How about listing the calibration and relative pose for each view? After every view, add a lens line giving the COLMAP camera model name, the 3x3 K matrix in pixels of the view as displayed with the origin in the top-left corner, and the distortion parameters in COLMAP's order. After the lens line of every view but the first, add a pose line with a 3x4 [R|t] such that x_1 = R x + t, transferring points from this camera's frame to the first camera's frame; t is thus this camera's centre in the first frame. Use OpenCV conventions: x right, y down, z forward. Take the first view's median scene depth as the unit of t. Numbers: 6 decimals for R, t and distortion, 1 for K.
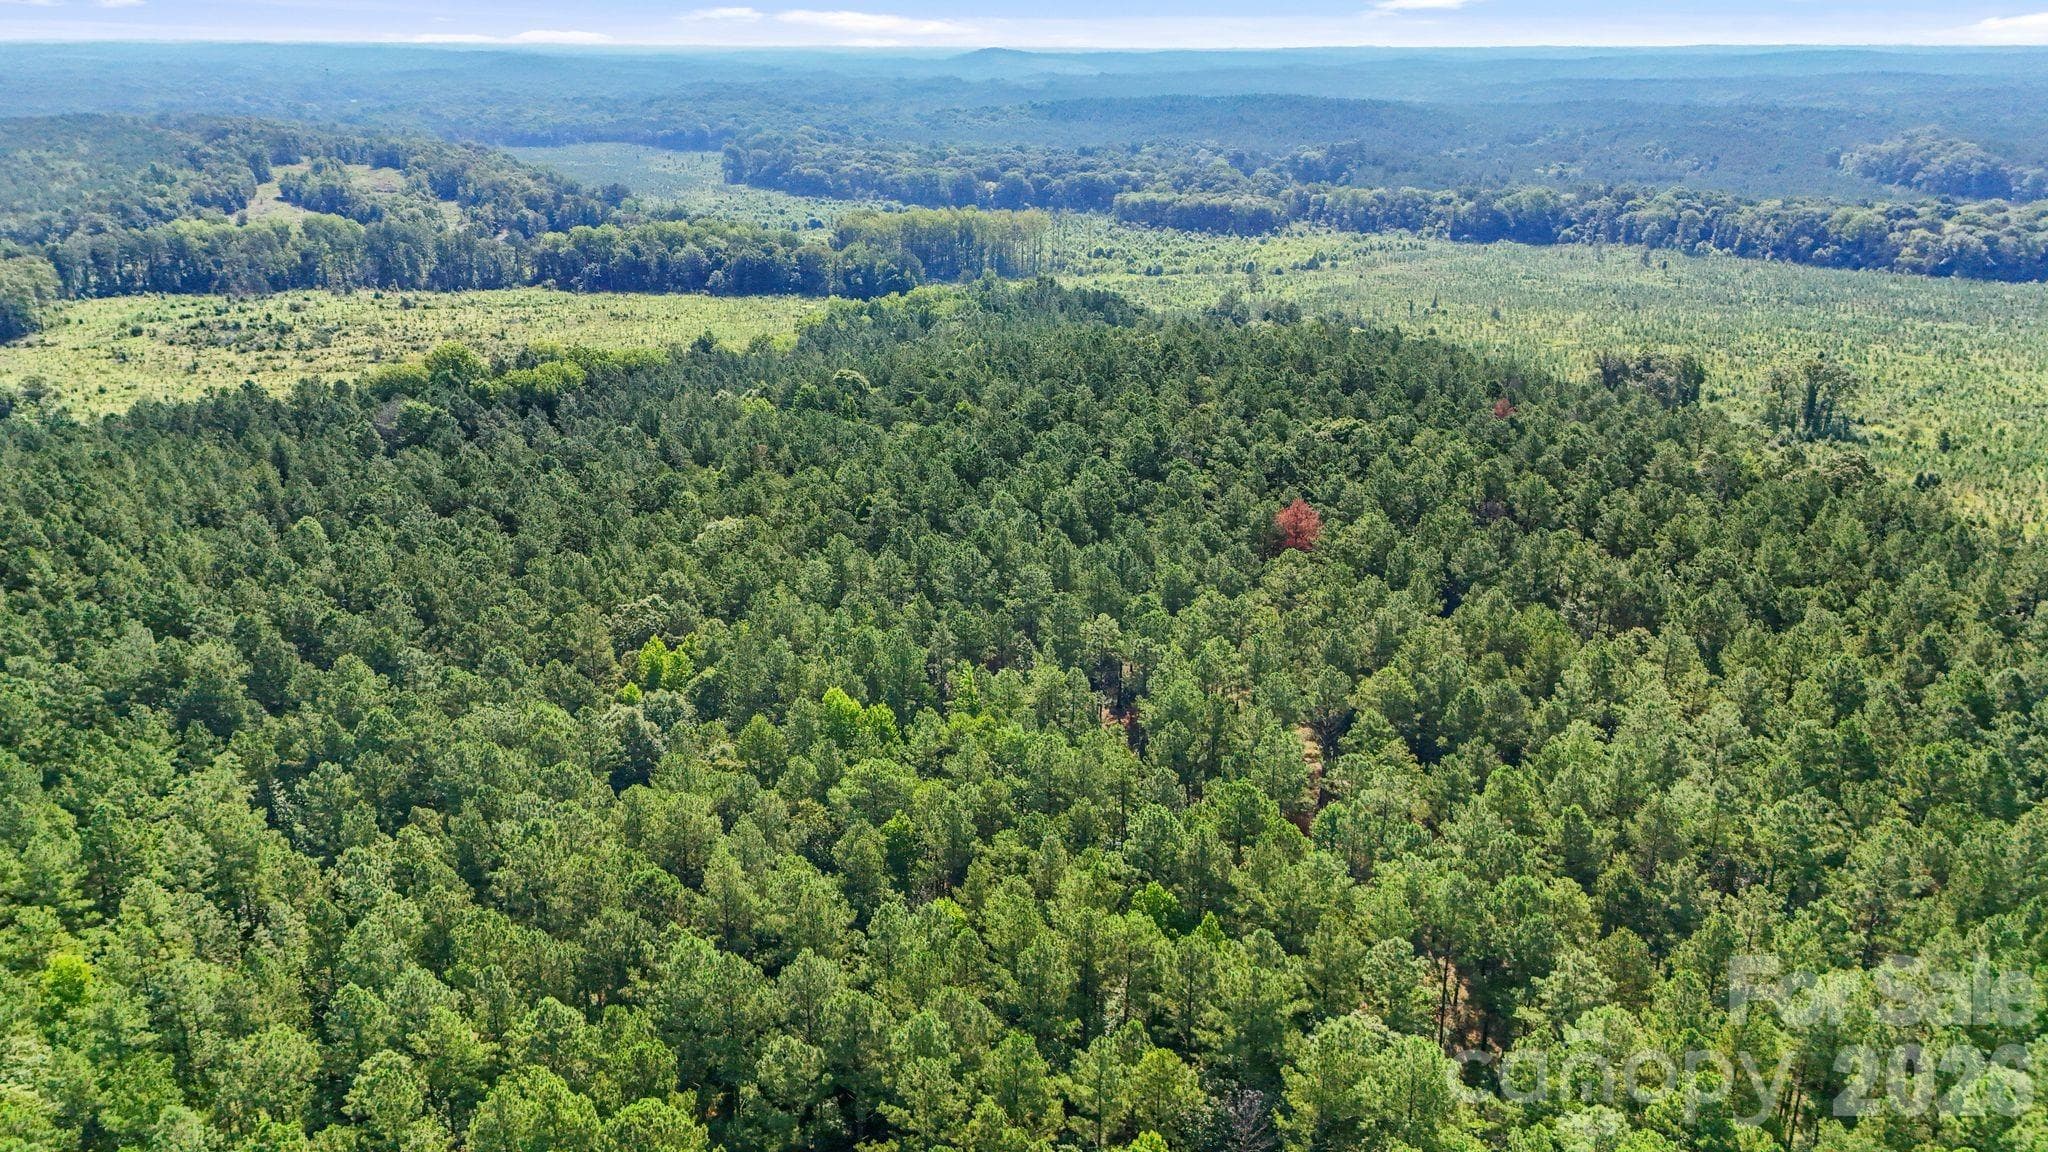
lens RADIAL K [[1524.4, 0, 1024.0], [0, 1524.4, 576.0], [0, 0, 1]] dist [0.078895, -0.084941]
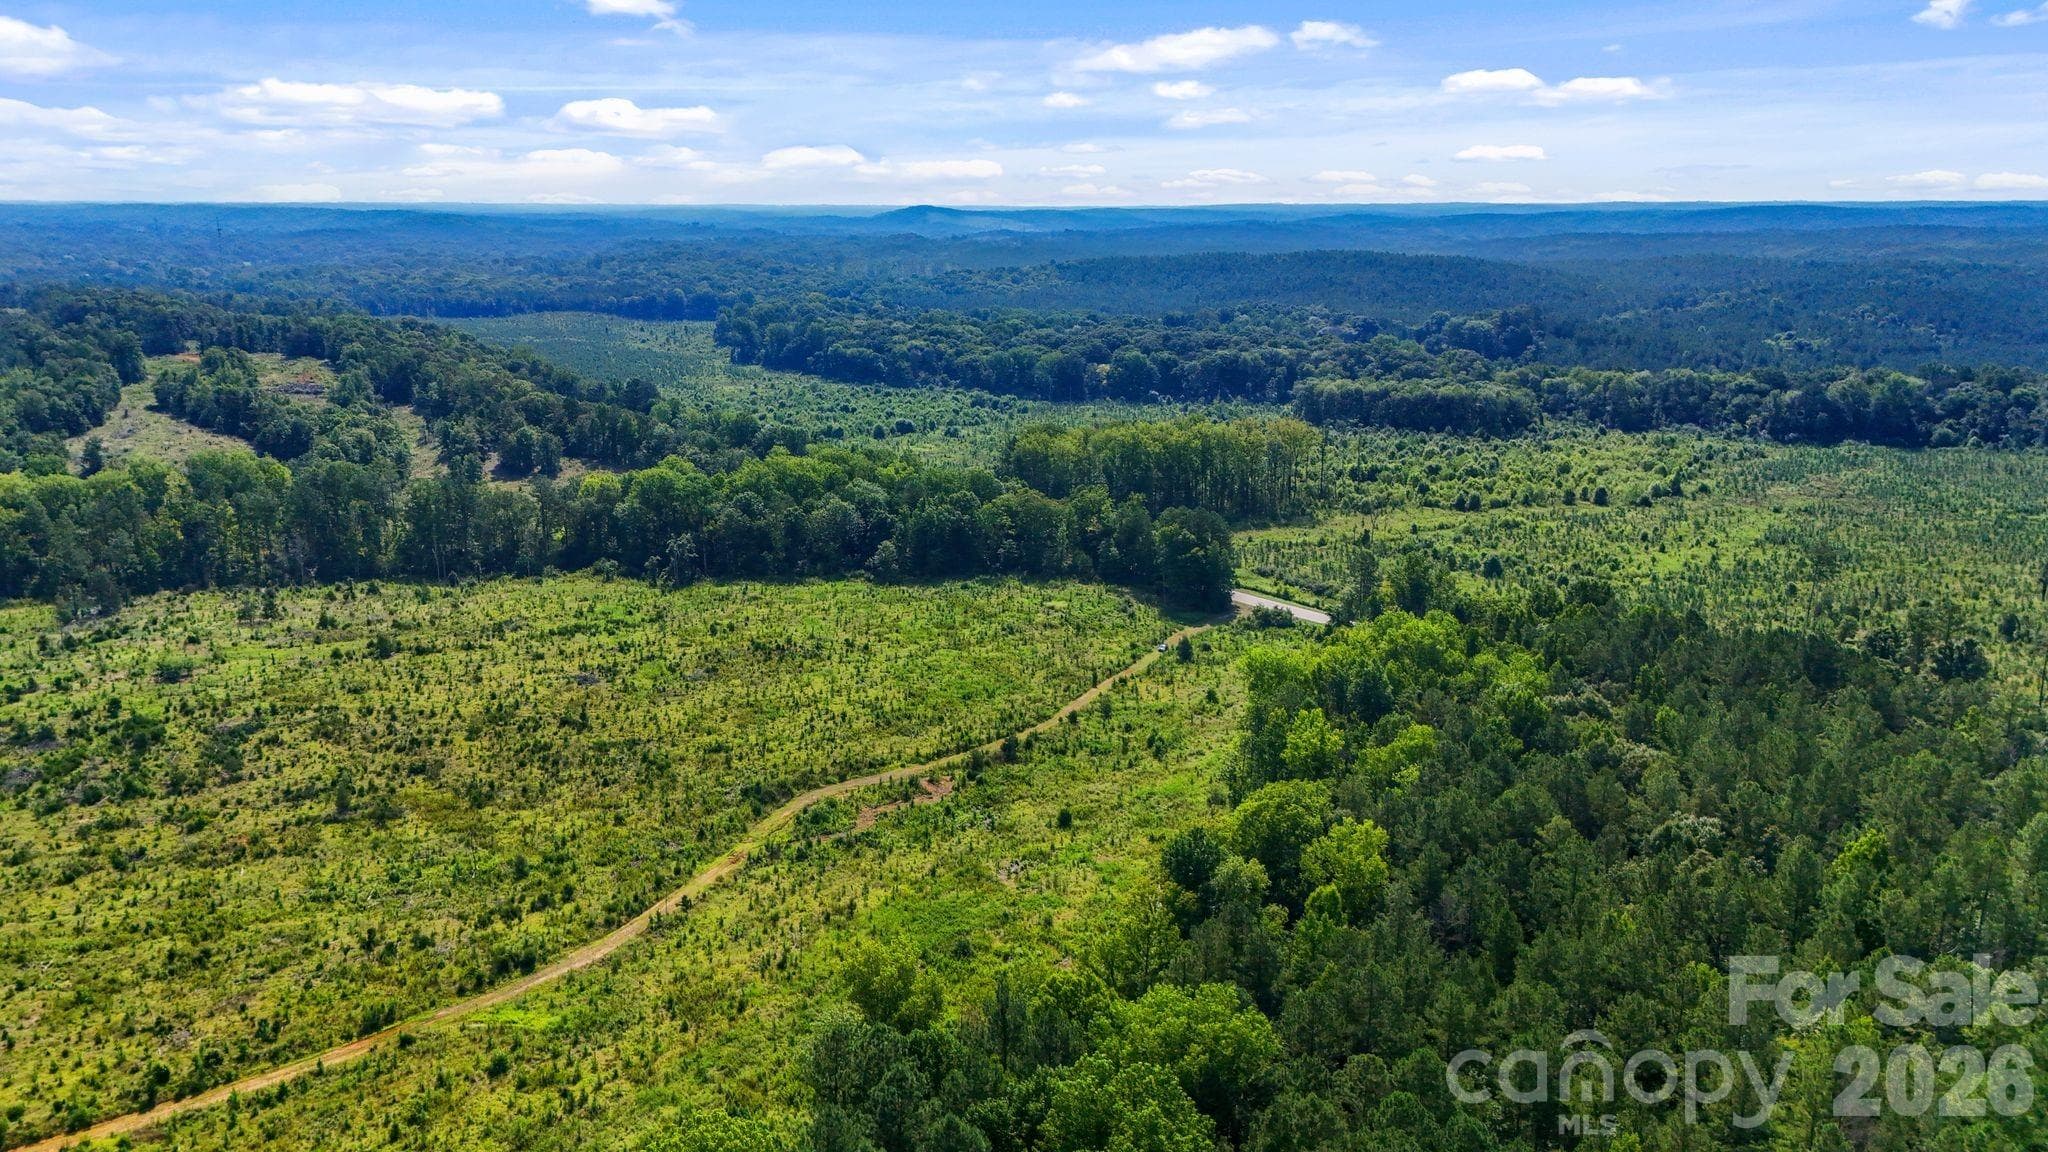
lens RADIAL K [[1524.4, 0, 1024.0], [0, 1524.4, 576.0], [0, 0, 1]] dist [0.078895, -0.084941]
pose [[0.997687, -0.018791, 0.065328, -0.134487], [0.024882, 0.995289, -0.093709, -0.092095], [-0.063259, 0.095118, 0.993454, 0.284496]]
